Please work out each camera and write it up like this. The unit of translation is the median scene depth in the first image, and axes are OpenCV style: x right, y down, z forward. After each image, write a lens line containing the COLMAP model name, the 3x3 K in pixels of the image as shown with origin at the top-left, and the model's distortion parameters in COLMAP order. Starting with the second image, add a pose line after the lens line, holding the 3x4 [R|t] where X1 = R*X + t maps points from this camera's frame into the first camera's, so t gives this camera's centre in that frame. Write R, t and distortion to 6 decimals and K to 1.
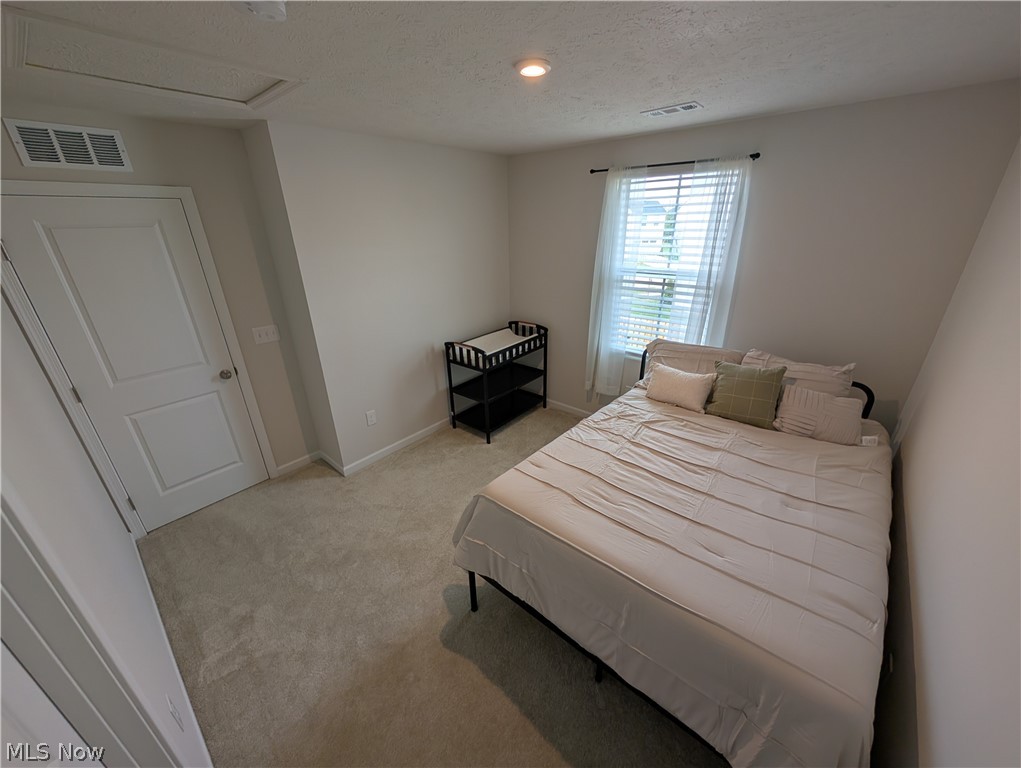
lens RADIAL K [[389.1, 0, 510.0], [0, 389.1, 387.1], [0, 0, 1]] dist [-0.000256, 0.000323]
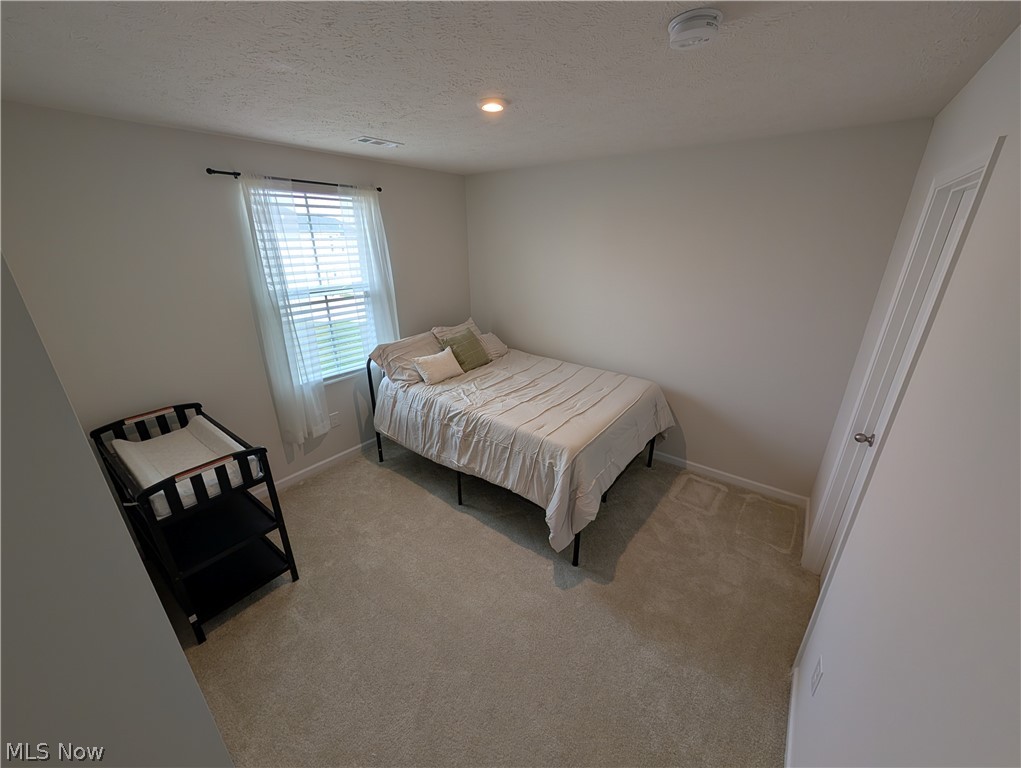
lens RADIAL K [[389.1, 0, 510.0], [0, 389.1, 387.1], [0, 0, 1]] dist [-0.000256, 0.000323]
pose [[-0.064278, -0.343920, 0.936796, -0.794709], [0.397519, 0.852220, 0.340146, -0.282888], [-0.915340, 0.394259, 0.081935, 0.710107]]
